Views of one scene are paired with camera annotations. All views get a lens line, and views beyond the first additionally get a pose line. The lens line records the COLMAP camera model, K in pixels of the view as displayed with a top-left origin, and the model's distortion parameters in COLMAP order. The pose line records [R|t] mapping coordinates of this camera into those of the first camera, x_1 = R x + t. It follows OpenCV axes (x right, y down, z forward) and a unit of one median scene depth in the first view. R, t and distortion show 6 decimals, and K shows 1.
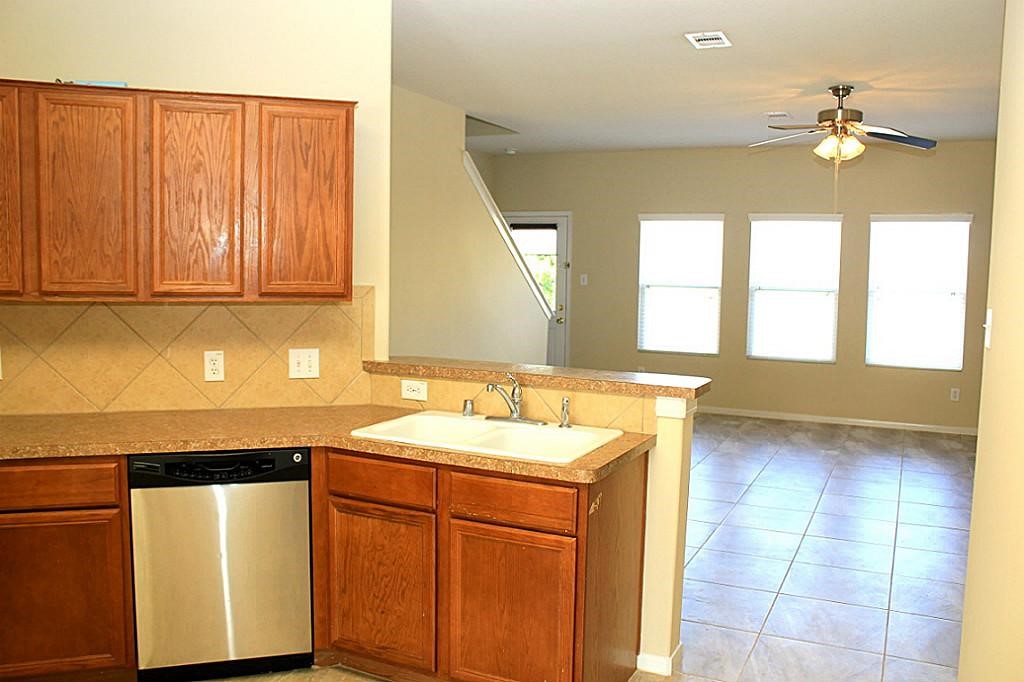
lens RADIAL K [[855.8, 0, 512.0], [0, 855.8, 341.0], [0, 0, 1]] dist [-0.166902, 0.147484]
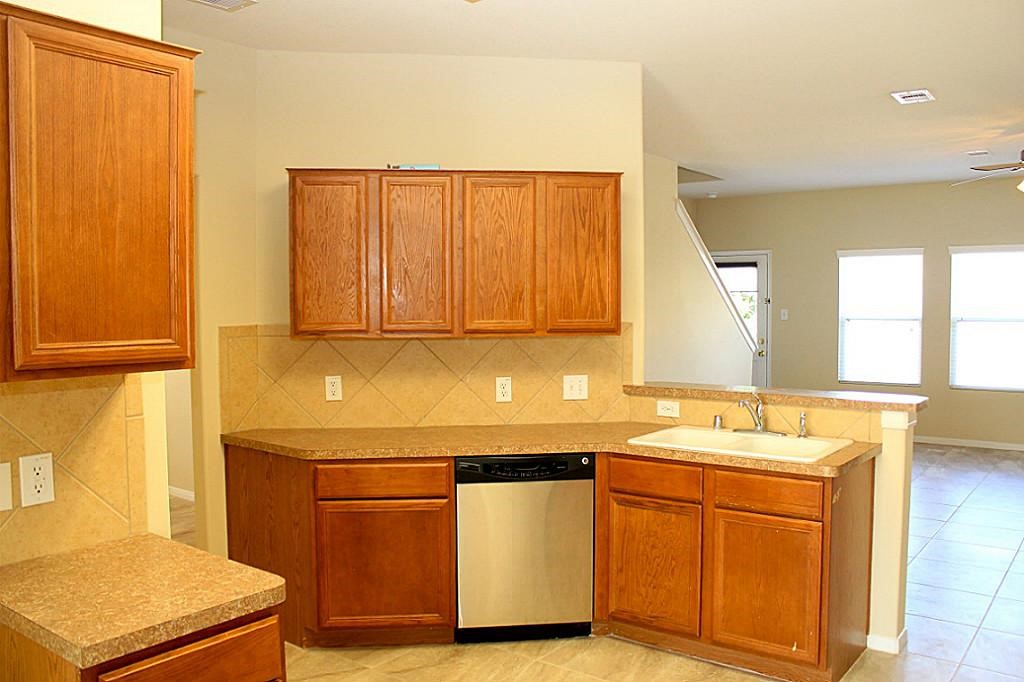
lens RADIAL K [[855.8, 0, 512.0], [0, 855.8, 341.0], [0, 0, 1]] dist [-0.166902, 0.147484]
pose [[0.978296, -0.014345, -0.206715, -0.091333], [0.005171, 0.998980, -0.044849, 0.016526], [0.207147, 0.042807, 0.977373, -0.239930]]
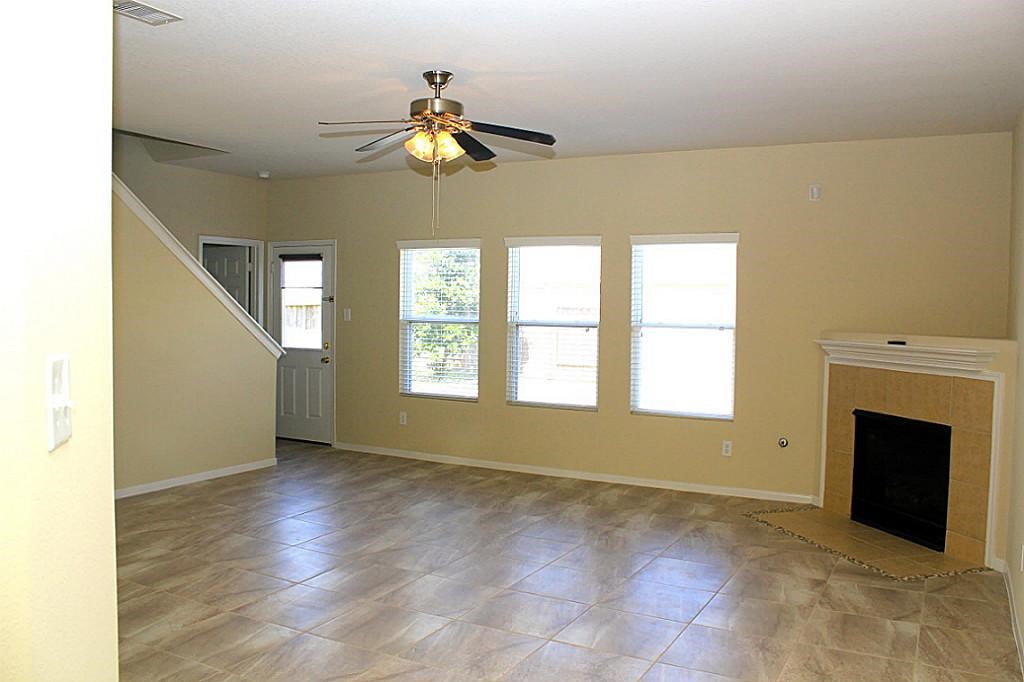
lens RADIAL K [[855.8, 0, 512.0], [0, 855.8, 341.0], [0, 0, 1]] dist [-0.166902, 0.147484]
pose [[0.998905, 0.001337, -0.046760, 0.921350], [-0.003562, 0.998864, -0.047517, -0.005626], [0.046643, 0.047632, 0.997775, 0.336773]]
